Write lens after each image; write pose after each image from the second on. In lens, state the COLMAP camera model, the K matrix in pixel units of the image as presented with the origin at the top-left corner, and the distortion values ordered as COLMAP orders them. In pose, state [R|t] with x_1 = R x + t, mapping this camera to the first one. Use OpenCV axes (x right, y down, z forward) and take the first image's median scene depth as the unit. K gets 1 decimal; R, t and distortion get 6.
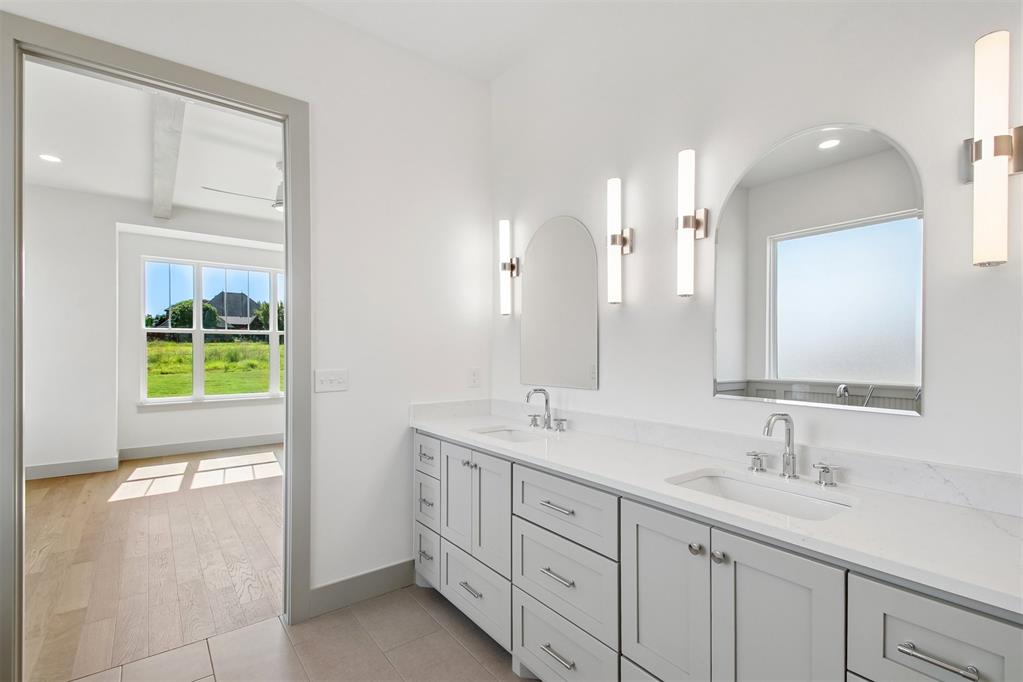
lens RADIAL K [[476.9, 0, 511.6], [0, 476.9, 351.6], [0, 0, 1]] dist [0.005496, -0.003732]
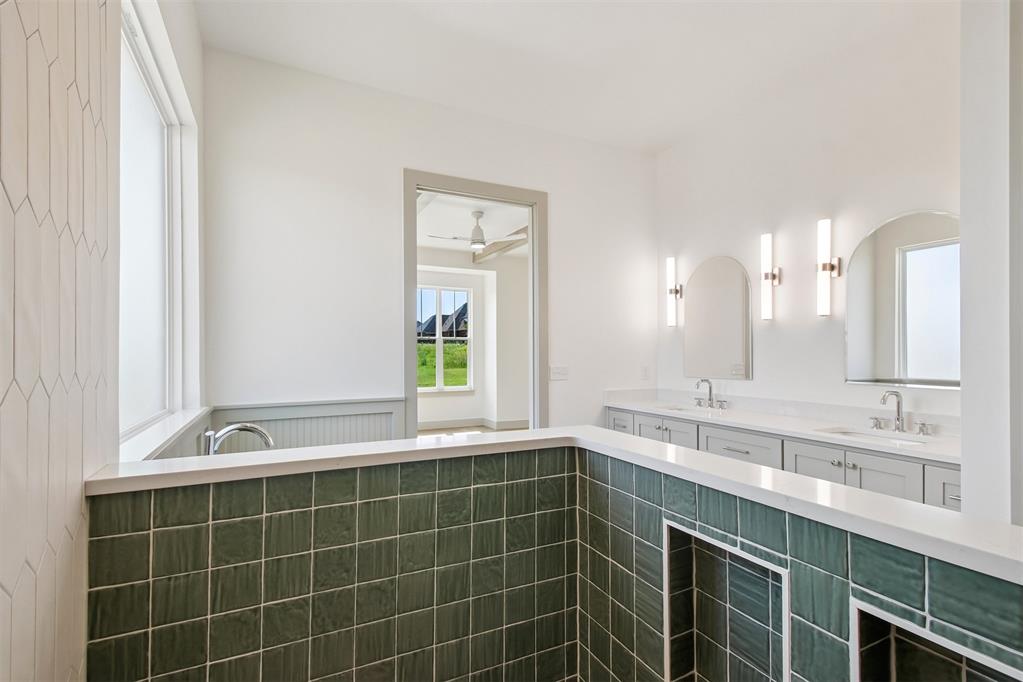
lens RADIAL K [[476.9, 0, 500.5], [0, 476.9, 354.1], [0, 0, 1]] dist [0.005496, -0.003732]
pose [[0.977316, -0.002292, -0.211774, -0.265516], [0.002720, 0.999995, 0.001732, -0.001851], [0.211769, -0.002269, 0.977317, -0.583893]]
